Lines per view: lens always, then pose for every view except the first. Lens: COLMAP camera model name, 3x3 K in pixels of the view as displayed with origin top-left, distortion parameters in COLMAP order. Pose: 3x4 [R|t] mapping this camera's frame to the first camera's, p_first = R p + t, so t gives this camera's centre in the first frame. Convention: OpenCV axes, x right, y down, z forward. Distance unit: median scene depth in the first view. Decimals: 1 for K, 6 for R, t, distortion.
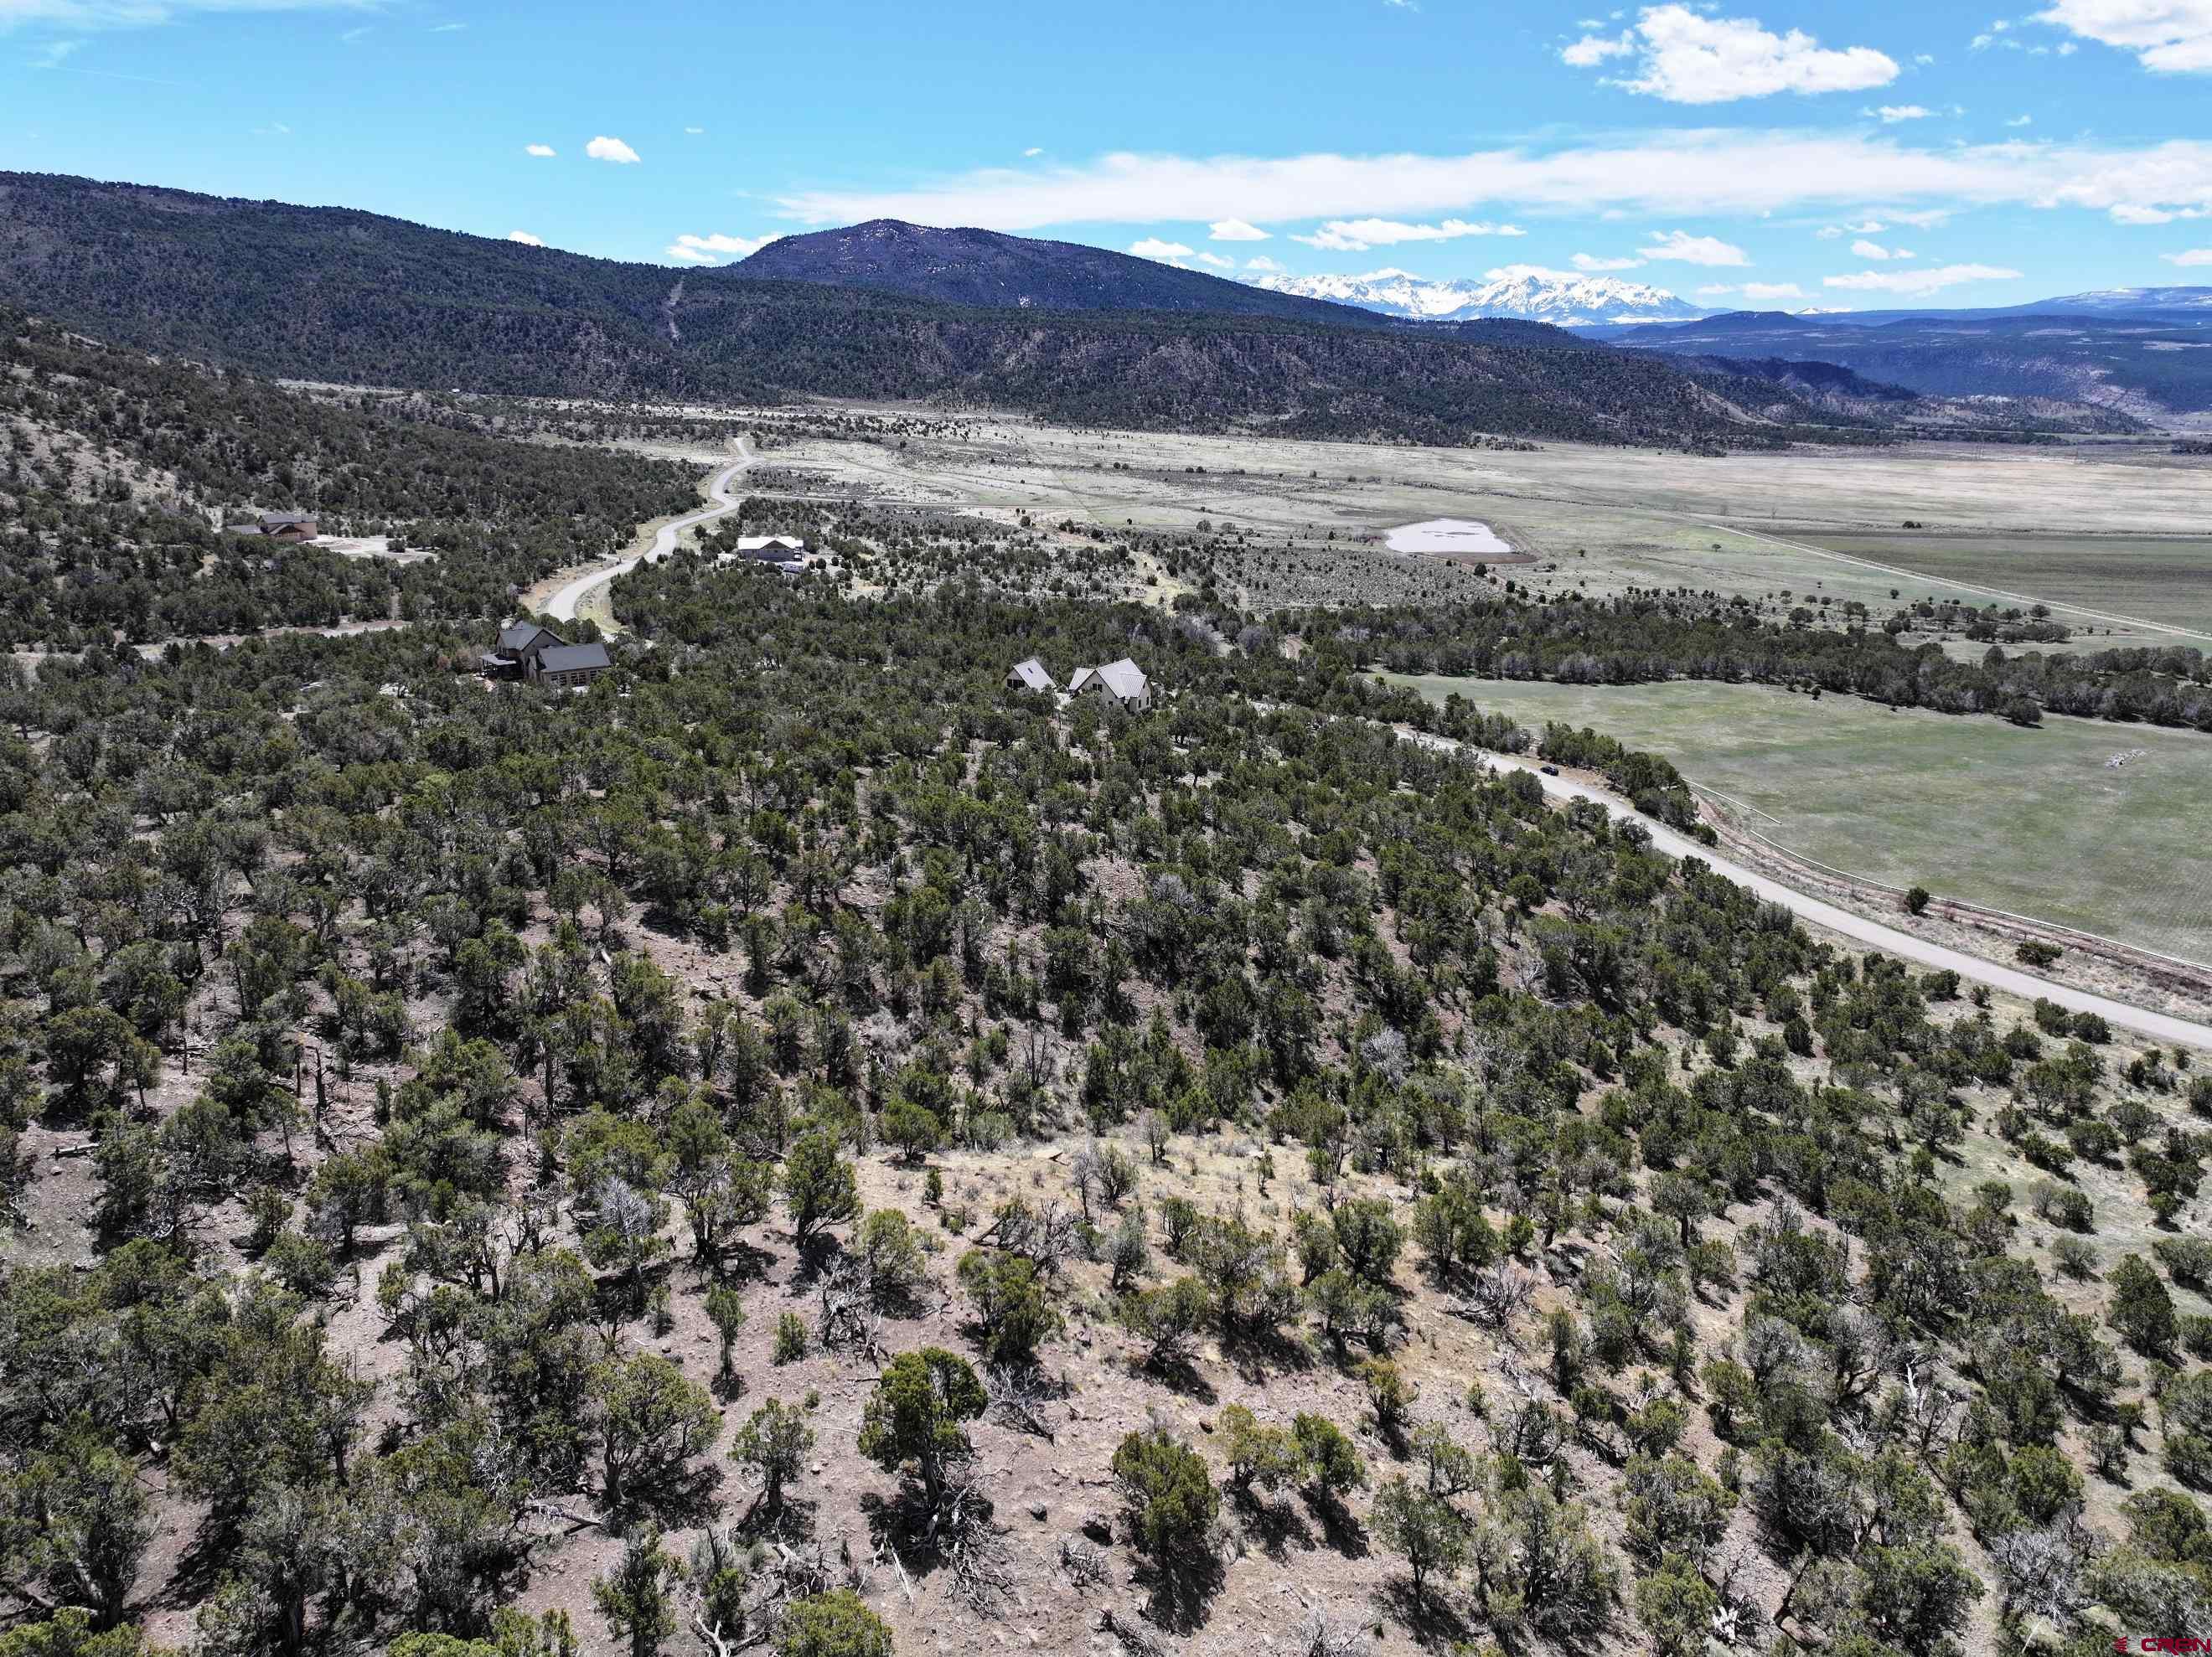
lens RADIAL K [[1549.6, 0, 1106.0], [0, 1549.6, 828.5], [0, 0, 1]] dist [-0.001413, 0.013646]
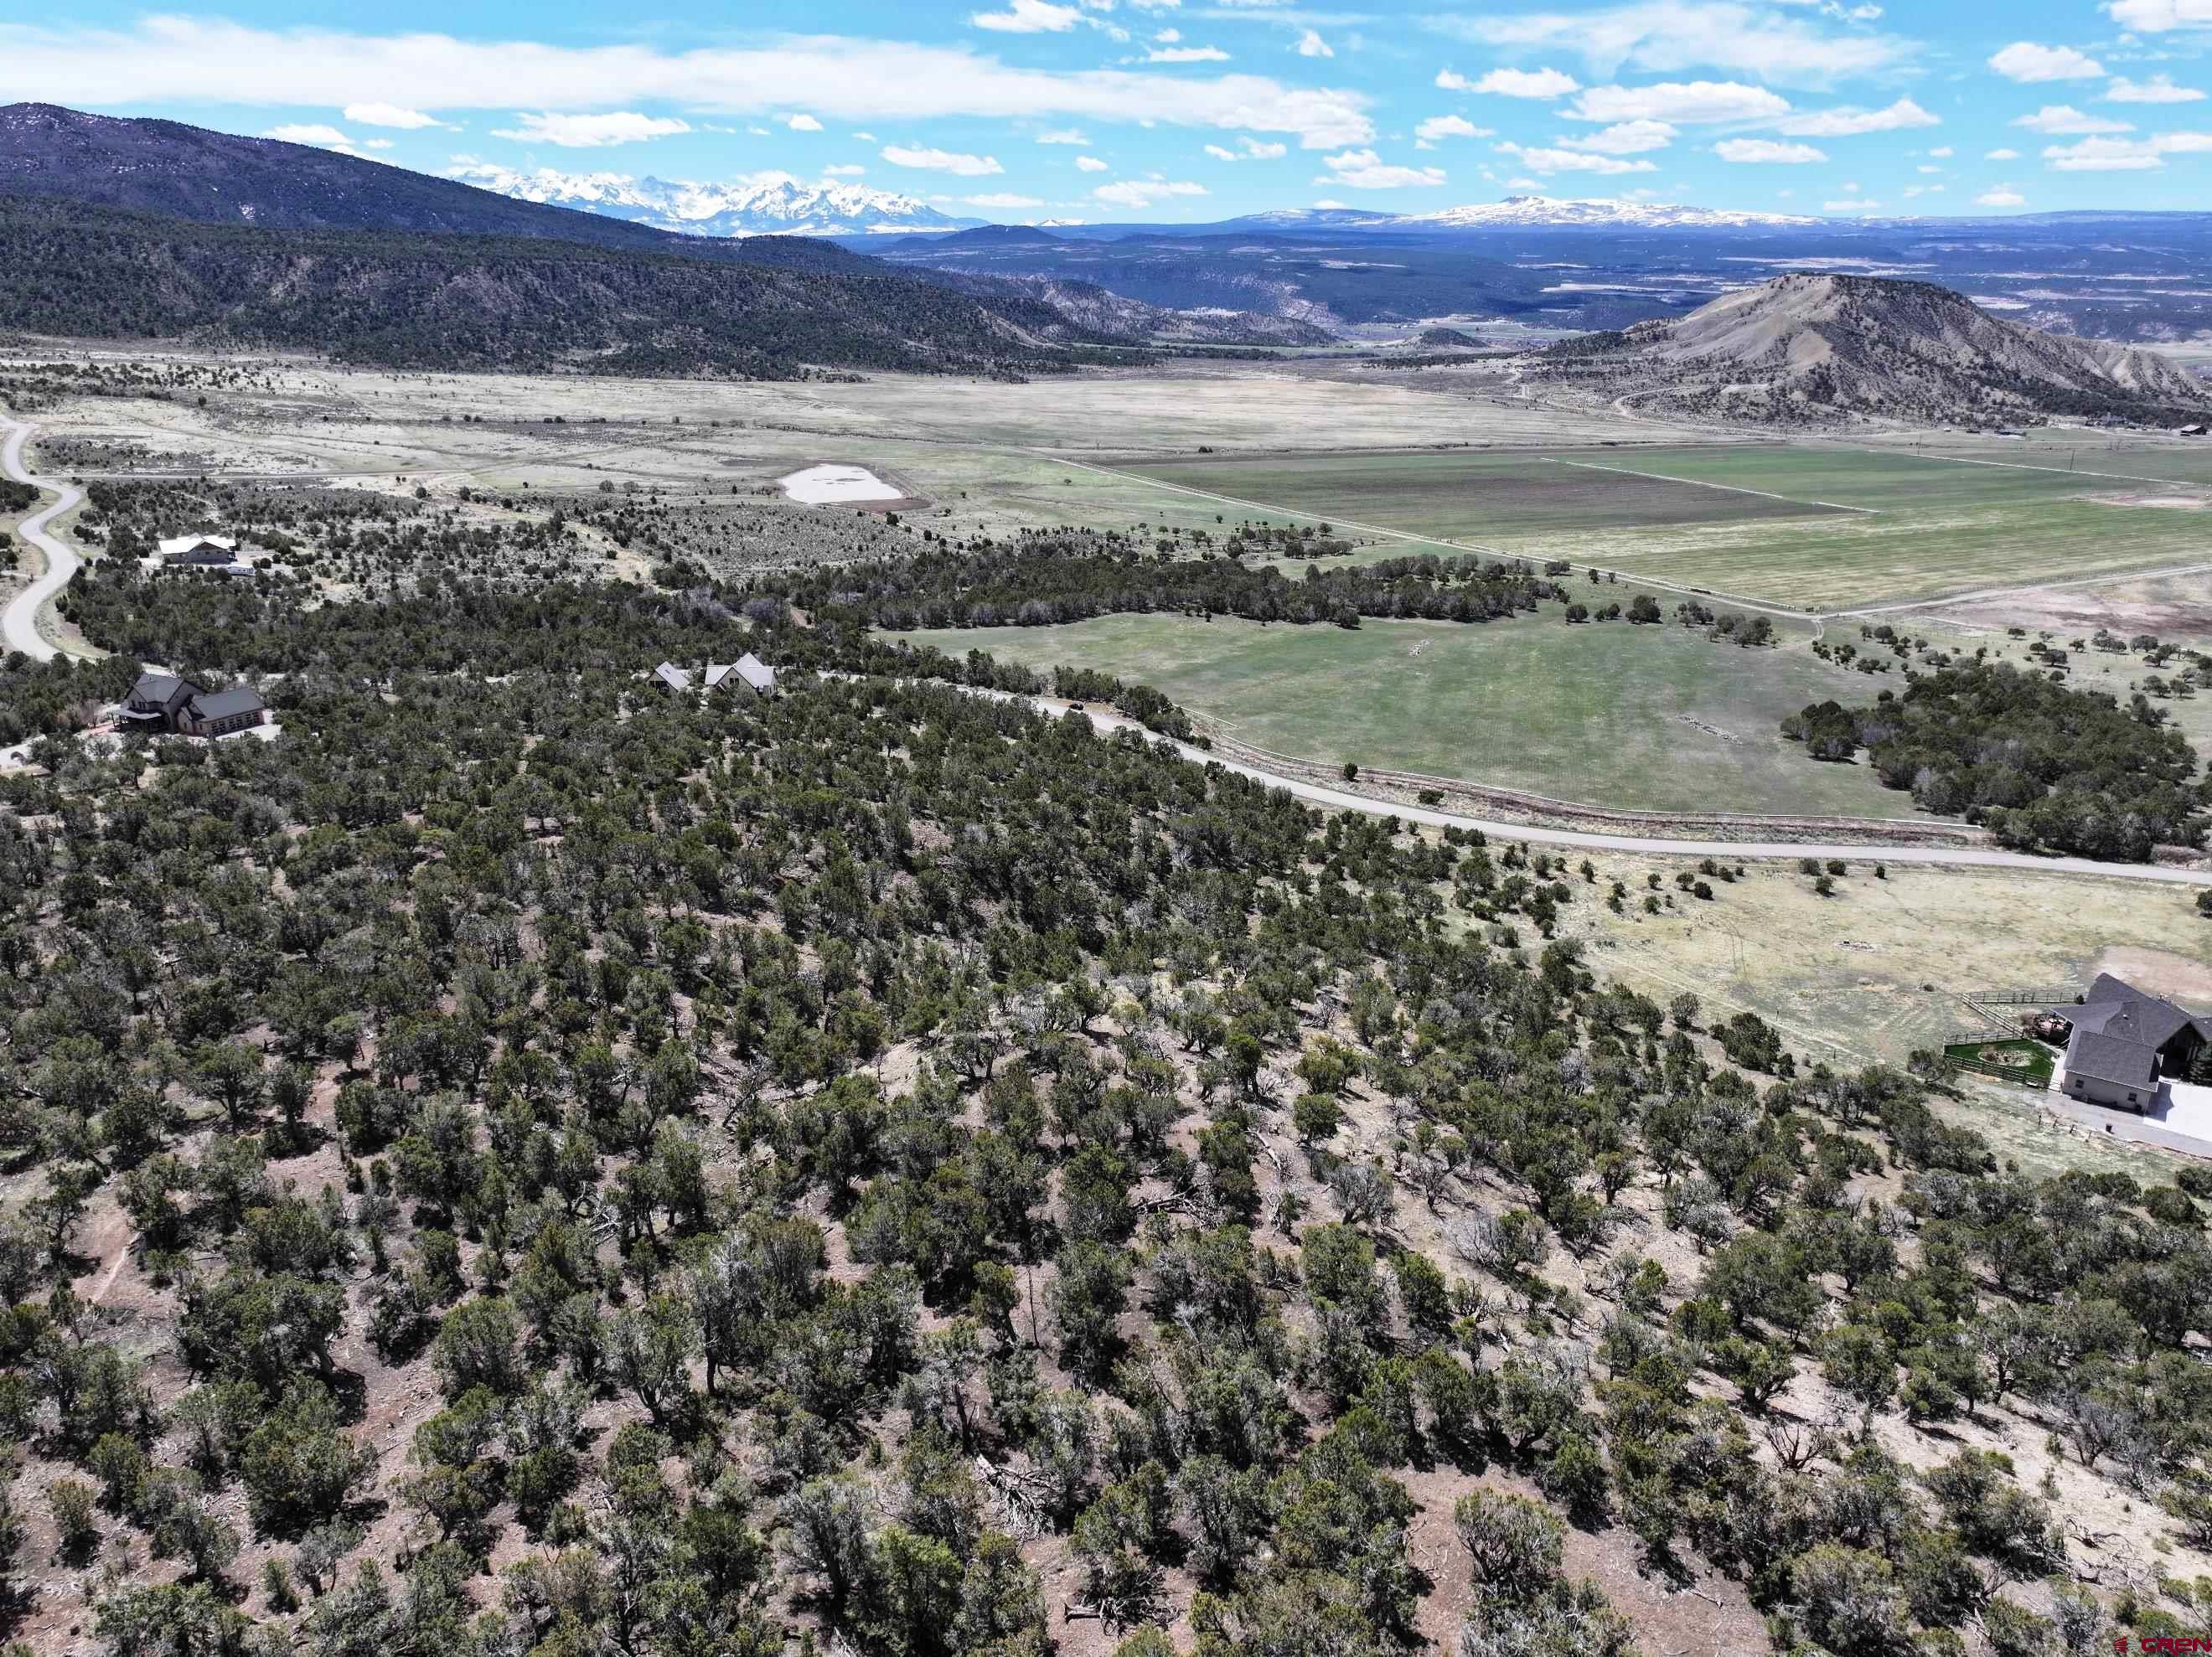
lens RADIAL K [[1549.6, 0, 1106.0], [0, 1549.6, 828.5], [0, 0, 1]] dist [-0.001413, 0.013646]
pose [[0.903681, -0.143549, 0.403428, -0.122745], [0.121481, 0.989371, 0.079921, -0.019444], [-0.410612, -0.023214, 0.911515, -0.108247]]
